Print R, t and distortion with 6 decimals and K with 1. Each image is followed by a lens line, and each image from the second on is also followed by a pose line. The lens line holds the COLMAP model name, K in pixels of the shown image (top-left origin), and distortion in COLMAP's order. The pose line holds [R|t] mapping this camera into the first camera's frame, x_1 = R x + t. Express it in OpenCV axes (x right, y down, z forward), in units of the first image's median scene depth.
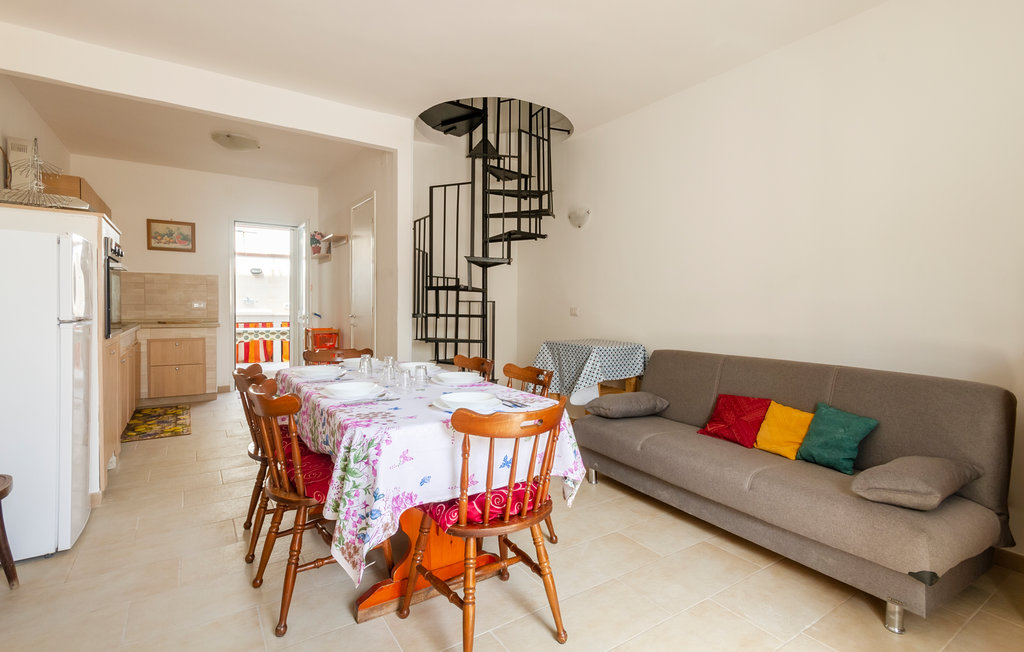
lens RADIAL K [[485.3, 0, 512.0], [0, 485.3, 326.0], [0, 0, 1]] dist [0.031542, 0.000183]
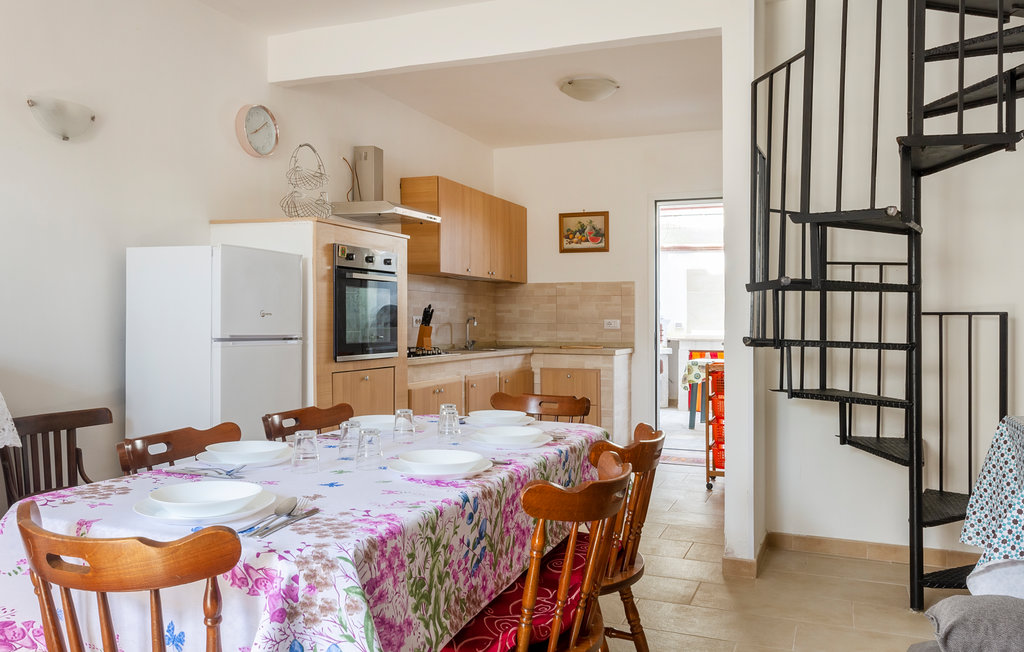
lens RADIAL K [[787.6, 0, 512.0], [0, 787.6, 326.0], [0, 0, 1]] dist [0.002356, 0.002218]
pose [[0.567787, 0.000808, -0.823175, 0.242565], [-0.036059, 0.999064, -0.023891, -0.007004], [0.822385, 0.043248, 0.567285, 0.237441]]
